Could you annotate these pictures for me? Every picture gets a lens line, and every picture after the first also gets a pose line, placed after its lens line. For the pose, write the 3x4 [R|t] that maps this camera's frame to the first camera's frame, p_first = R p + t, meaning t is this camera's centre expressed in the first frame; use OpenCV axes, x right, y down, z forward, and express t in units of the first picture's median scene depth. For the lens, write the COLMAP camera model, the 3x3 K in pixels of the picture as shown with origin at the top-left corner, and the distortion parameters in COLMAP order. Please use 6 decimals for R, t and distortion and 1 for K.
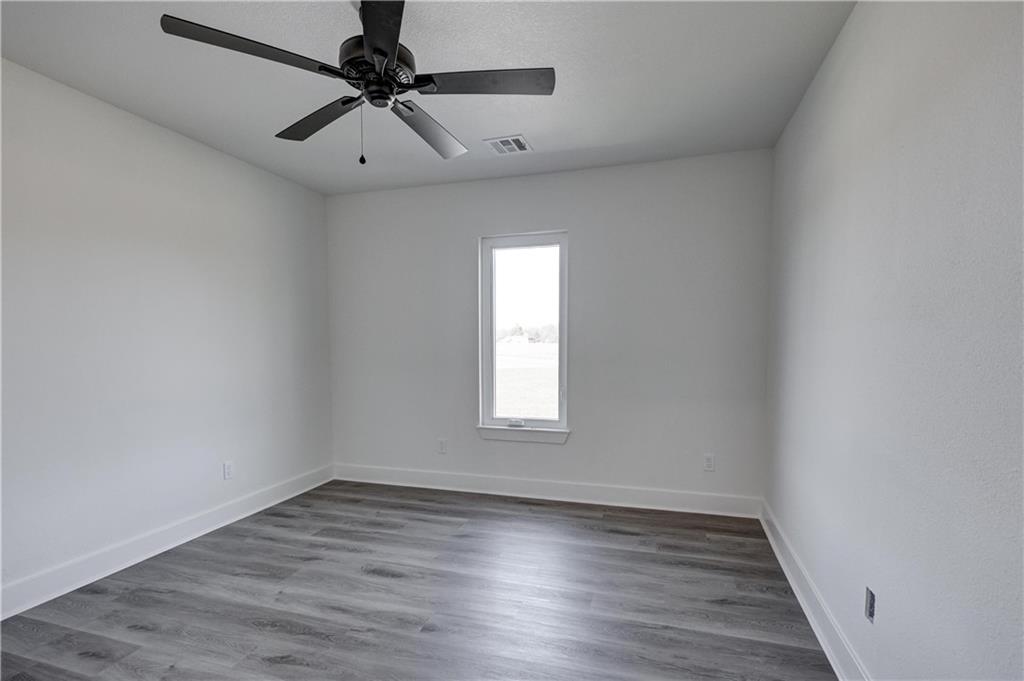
lens RADIAL K [[471.3, 0, 516.5], [0, 471.3, 340.2], [0, 0, 1]] dist [-0.000852, 0.000075]
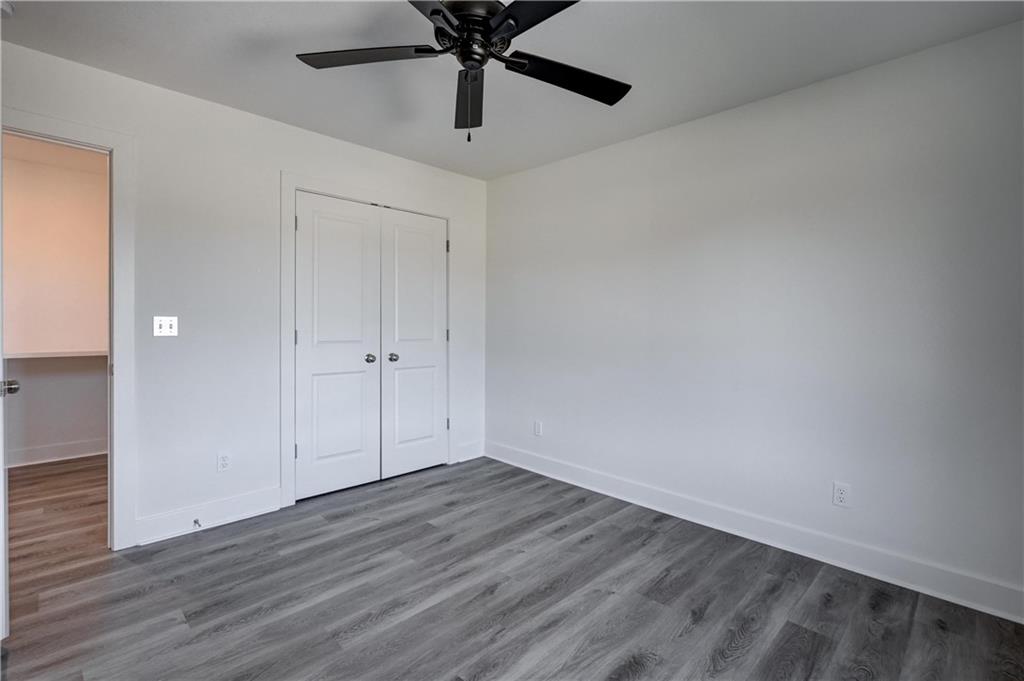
lens RADIAL K [[471.3, 0, 515.8], [0, 471.3, 335.9], [0, 0, 1]] dist [-0.000852, 0.000075]
pose [[-0.462035, 0.028293, -0.886410, 0.375070], [-0.002202, 0.999451, 0.033049, 0.001638], [0.886859, 0.017221, -0.461719, 1.197959]]
